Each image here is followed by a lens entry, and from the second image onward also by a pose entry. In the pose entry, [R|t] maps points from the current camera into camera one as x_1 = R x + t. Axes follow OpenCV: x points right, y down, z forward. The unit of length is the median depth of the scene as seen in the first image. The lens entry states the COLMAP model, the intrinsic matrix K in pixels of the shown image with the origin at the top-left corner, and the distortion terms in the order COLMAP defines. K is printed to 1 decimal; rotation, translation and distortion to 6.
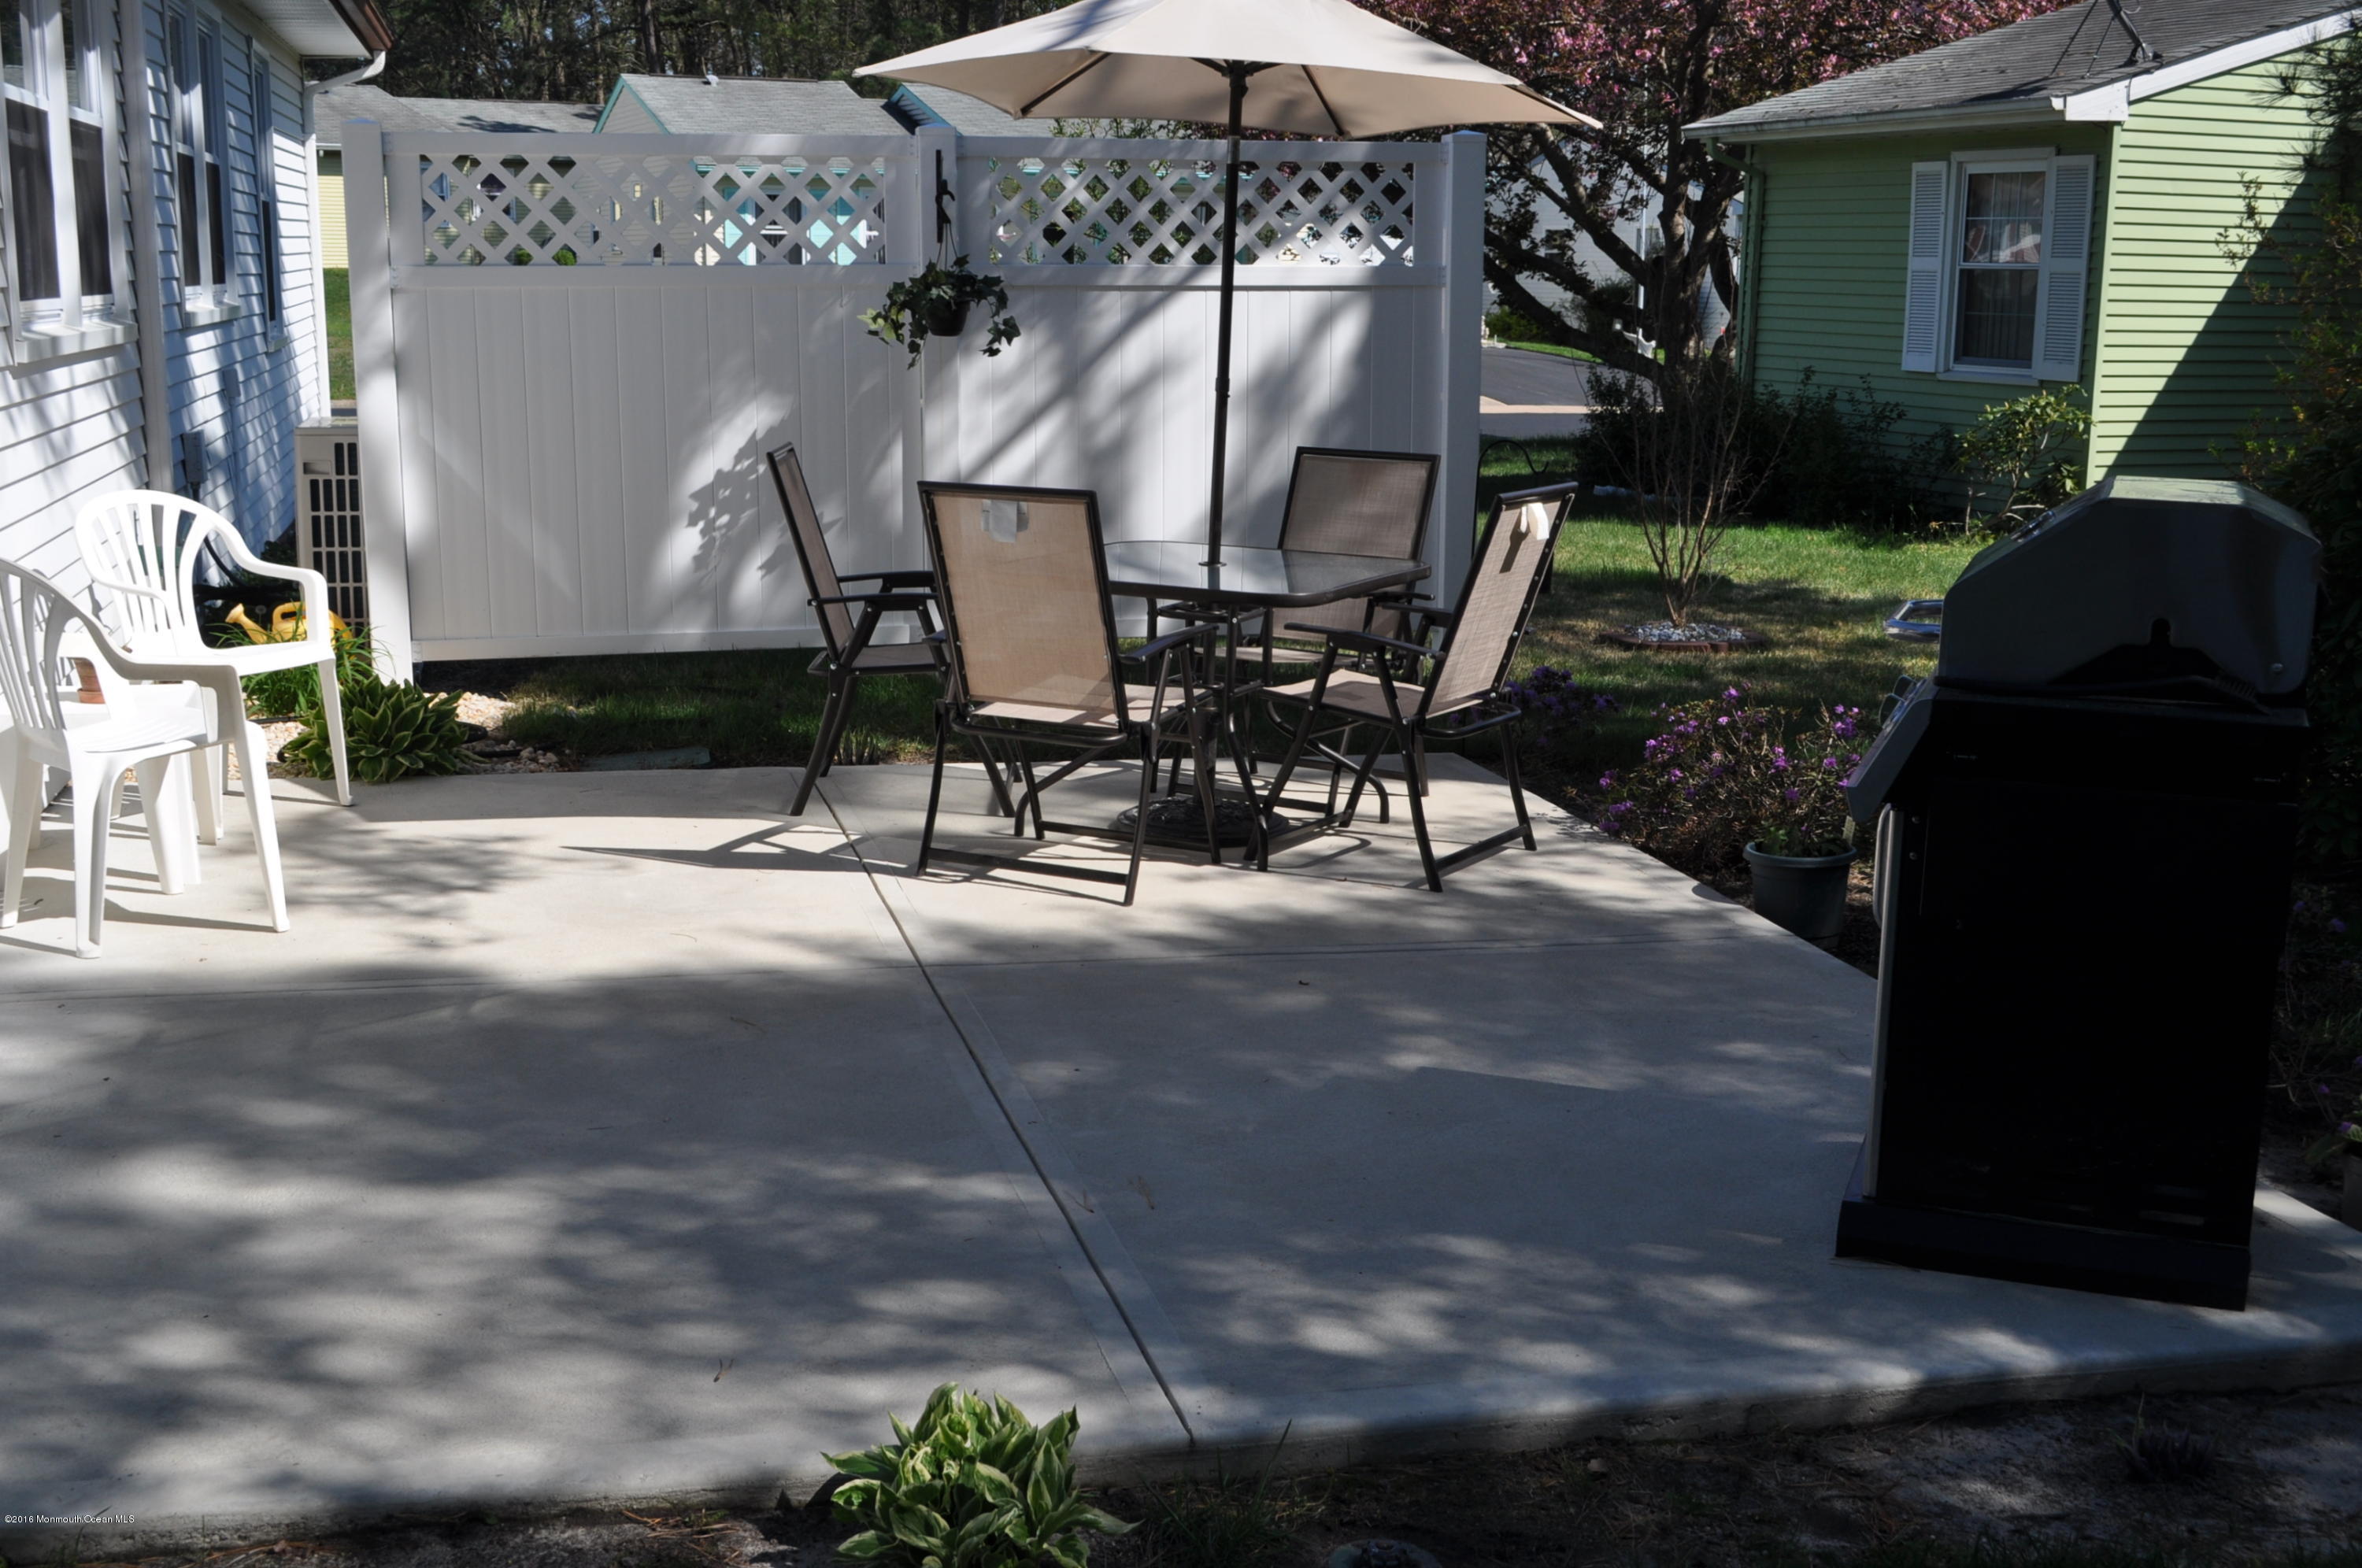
lens RADIAL K [[2677.9, 0, 1174.7], [0, 2677.9, 796.9], [0, 0, 1]] dist [-0.021867, 0.000000]
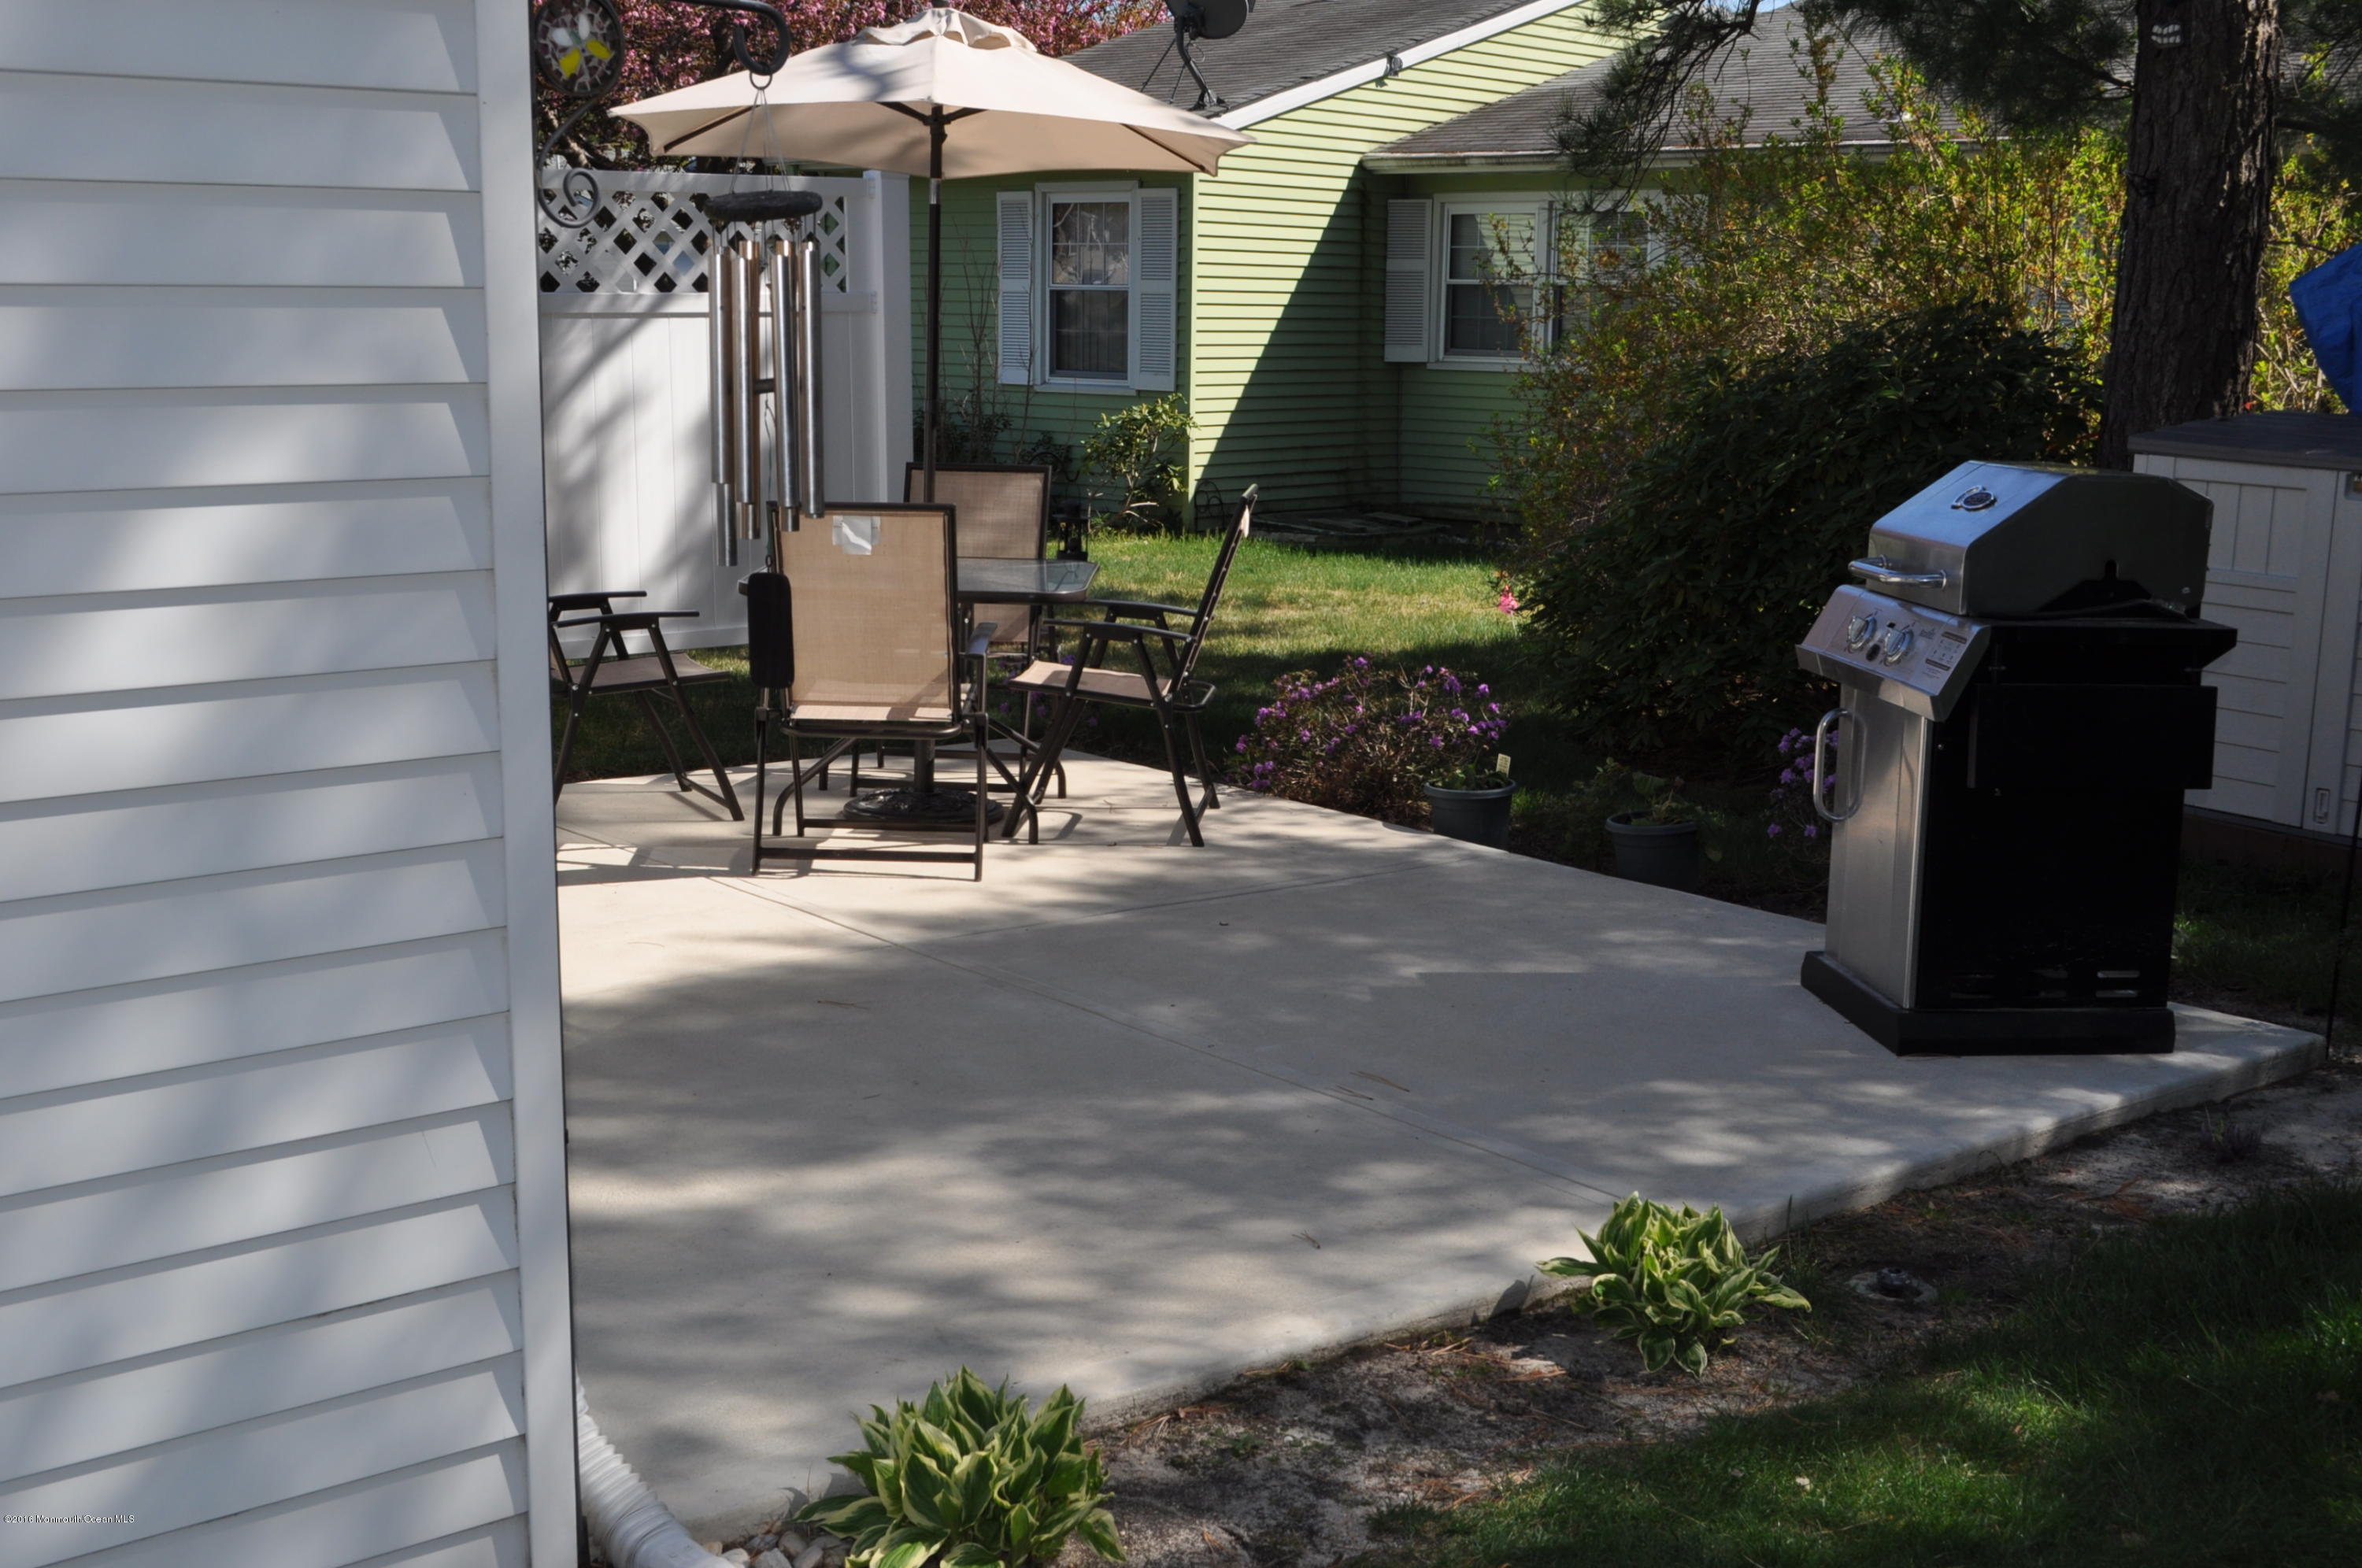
lens RADIAL K [[2677.9, 0, 1183.9], [0, 2677.9, 790.1], [0, 0, 1]] dist [-0.021867, 0.000000]
pose [[0.901732, -0.079741, 0.424877, -0.281001], [0.083327, 0.996470, 0.010170, -0.000826], [-0.424189, 0.026233, 0.905194, -0.017628]]
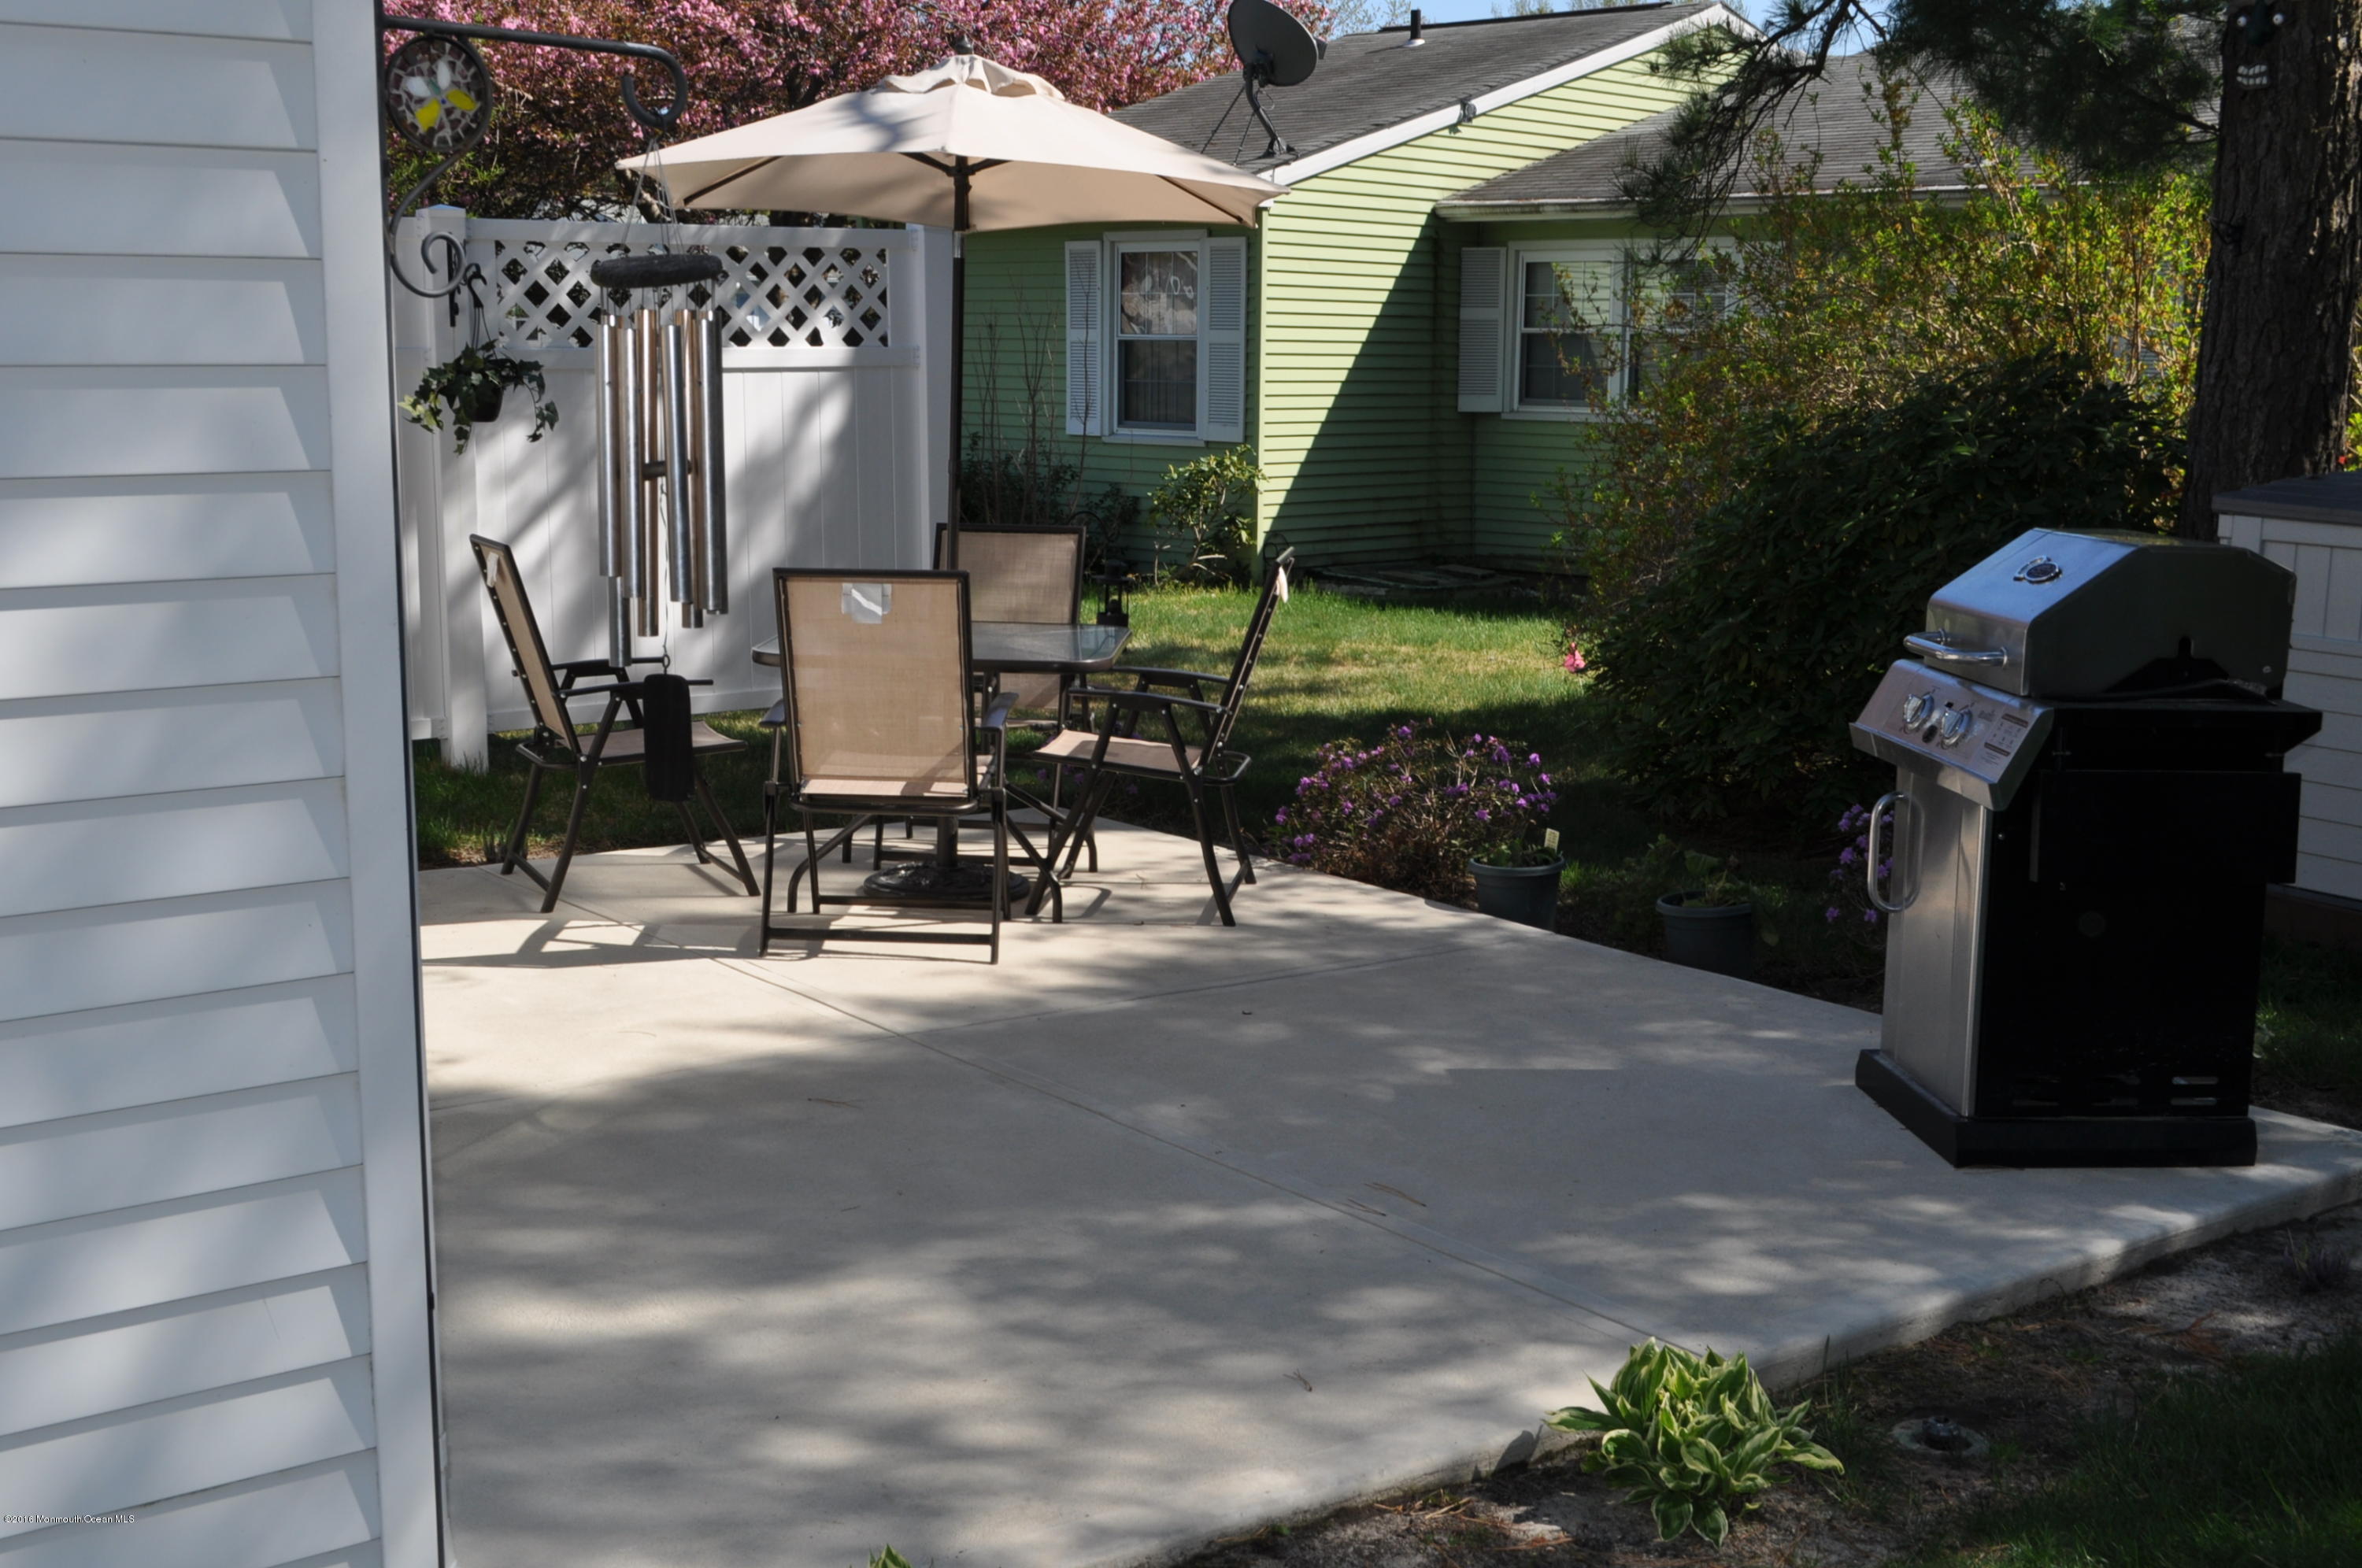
lens RADIAL K [[2677.9, 0, 1182.6], [0, 2677.9, 788.7], [0, 0, 1]] dist [-0.021867, 0.000000]
pose [[0.915884, -0.069799, 0.395330, -0.249980], [0.080203, 0.996730, -0.009829, -0.008346], [-0.393351, 0.040709, 0.918487, 0.006042]]
